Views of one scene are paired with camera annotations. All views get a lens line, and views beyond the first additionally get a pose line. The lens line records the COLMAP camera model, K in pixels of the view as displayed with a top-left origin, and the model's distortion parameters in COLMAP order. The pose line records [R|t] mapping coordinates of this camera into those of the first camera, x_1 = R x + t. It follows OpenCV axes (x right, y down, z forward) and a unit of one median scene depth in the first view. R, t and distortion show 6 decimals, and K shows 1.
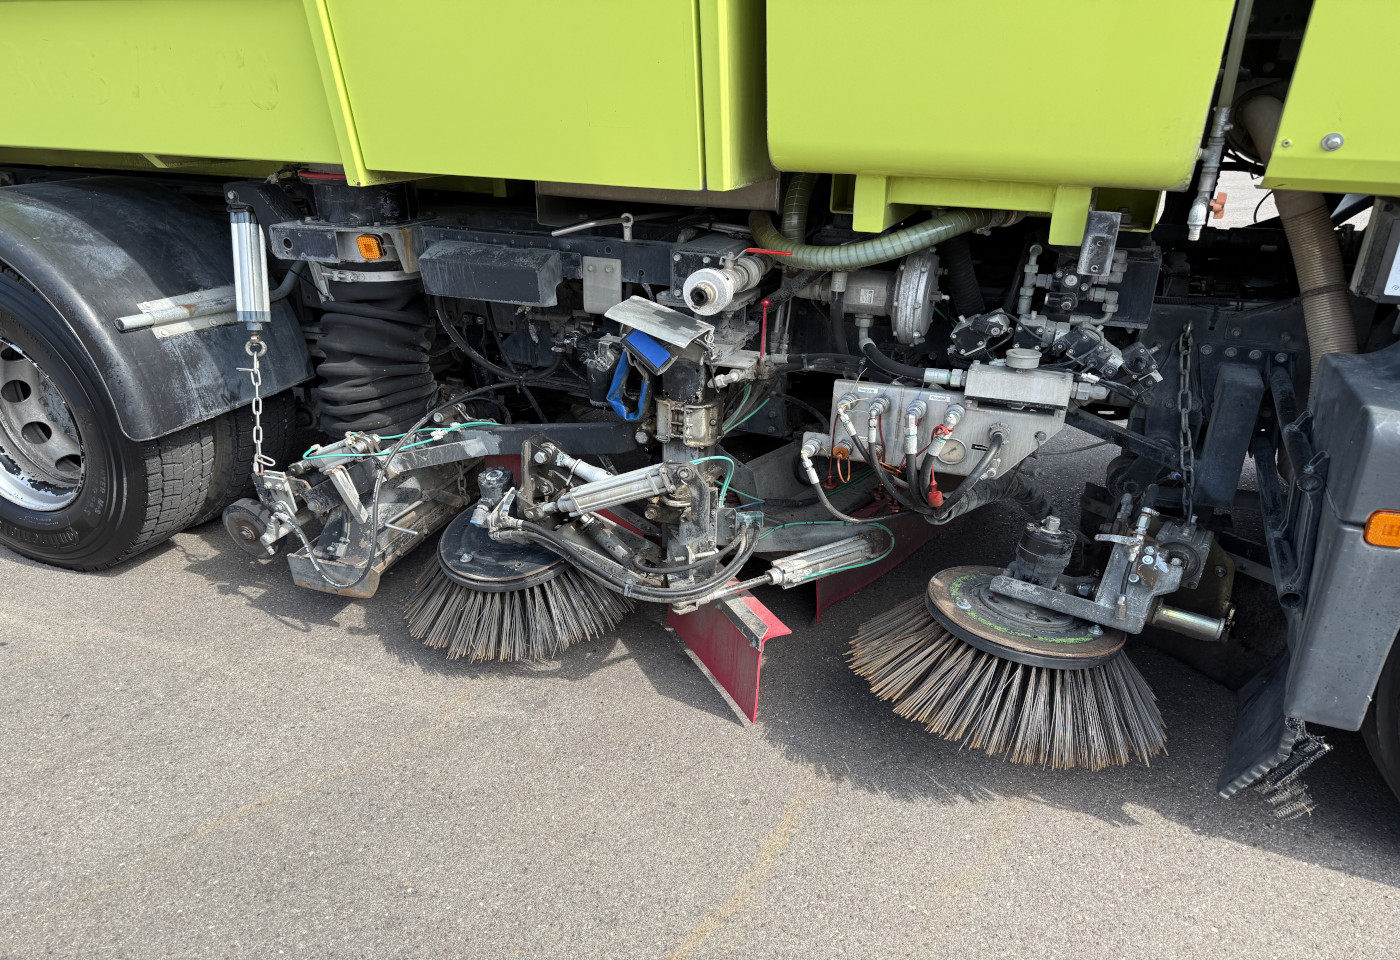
lens RADIAL K [[943.3, 0, 693.8], [0, 943.3, 514.7], [0, 0, 1]] dist [0.062869, -0.107502]
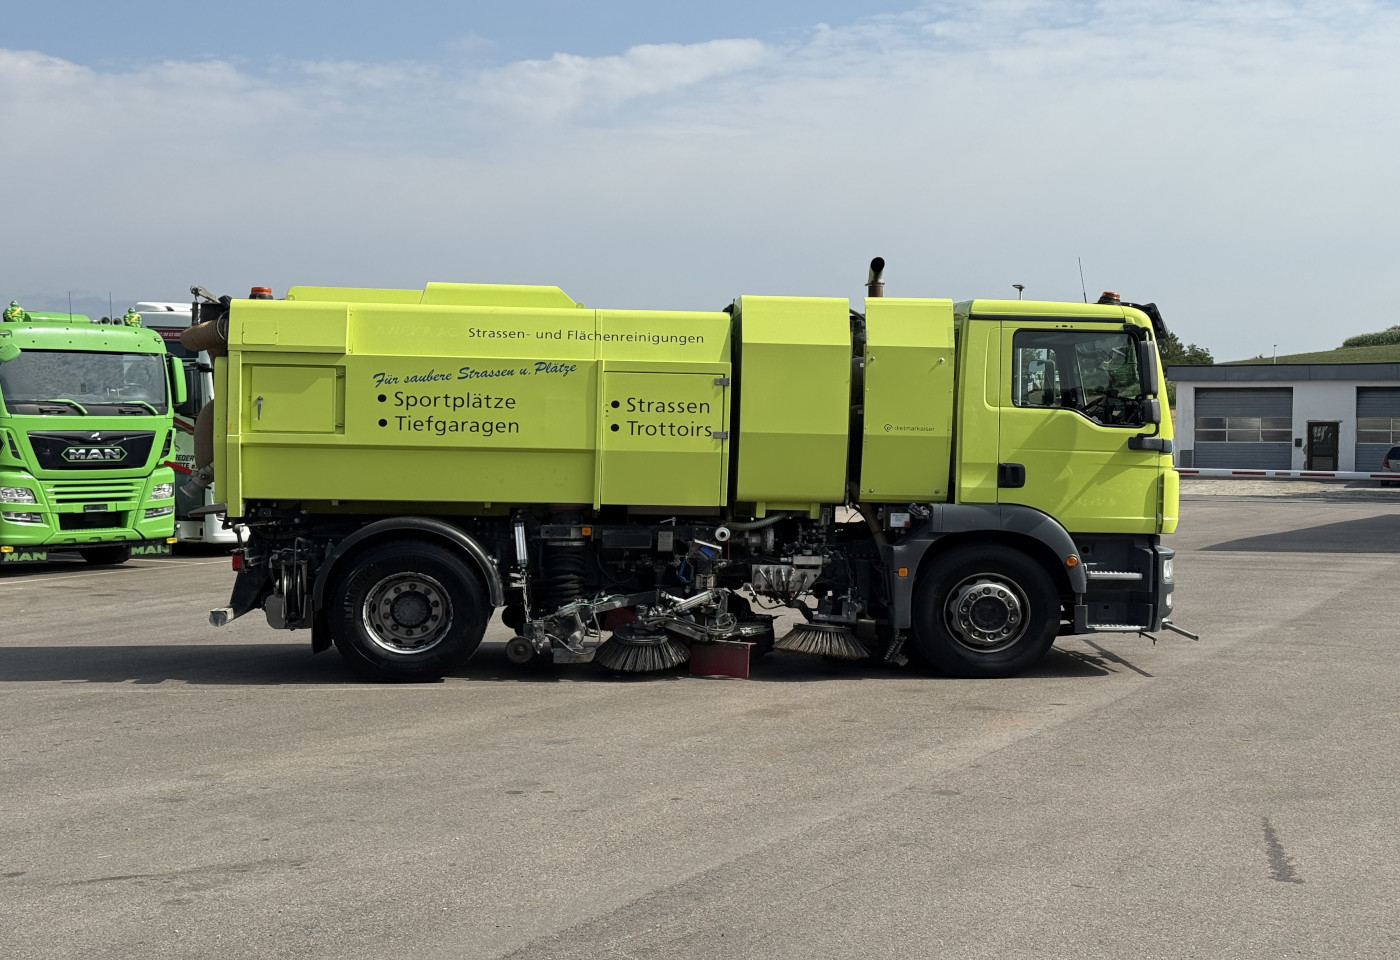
lens RADIAL K [[2105.6, 0, 679.9], [0, 2105.6, 479.6], [0, 0, 1]] dist [0.021438, 0.034907]
pose [[0.885215, -0.003608, 0.465169, -3.296210], [0.187818, 0.917613, -0.350300, 1.990677], [-0.425581, 0.397458, 0.812962, -4.653402]]
